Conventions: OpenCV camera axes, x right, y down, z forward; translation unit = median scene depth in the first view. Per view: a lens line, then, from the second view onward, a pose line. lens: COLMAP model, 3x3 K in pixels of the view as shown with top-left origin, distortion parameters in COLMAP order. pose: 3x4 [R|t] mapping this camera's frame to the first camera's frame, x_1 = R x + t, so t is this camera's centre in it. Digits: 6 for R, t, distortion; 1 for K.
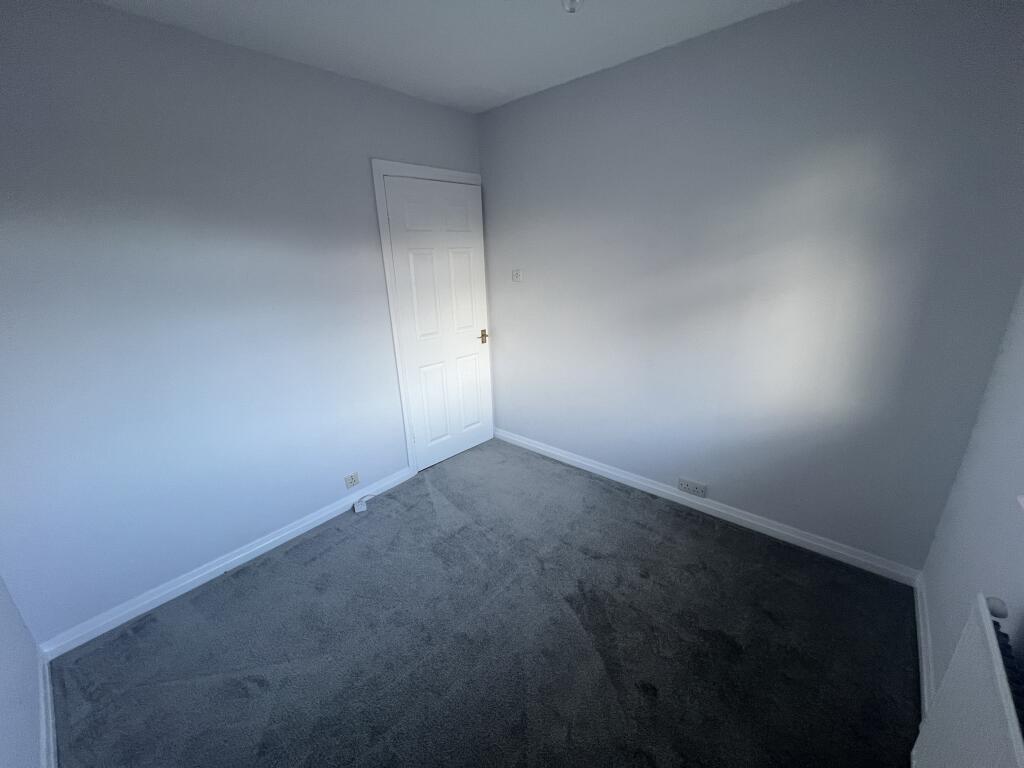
lens RADIAL K [[411.5, 0, 508.6], [0, 411.5, 382.1], [0, 0, 1]] dist [-0.000074, 0.000169]
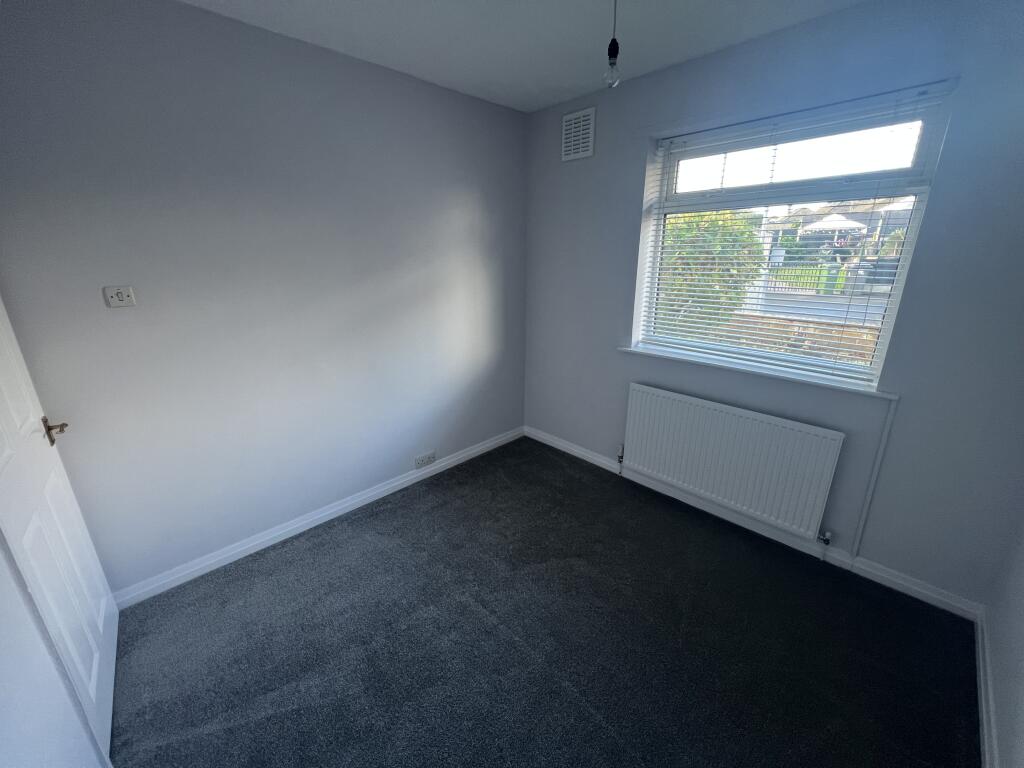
lens RADIAL K [[411.5, 0, 508.6], [0, 411.5, 382.1], [0, 0, 1]] dist [-0.000074, 0.000169]
pose [[0.080386, -0.265619, 0.960721, -0.586855], [0.307616, 0.923403, 0.229563, -0.140656], [-0.948109, 0.277079, 0.155937, 0.530688]]
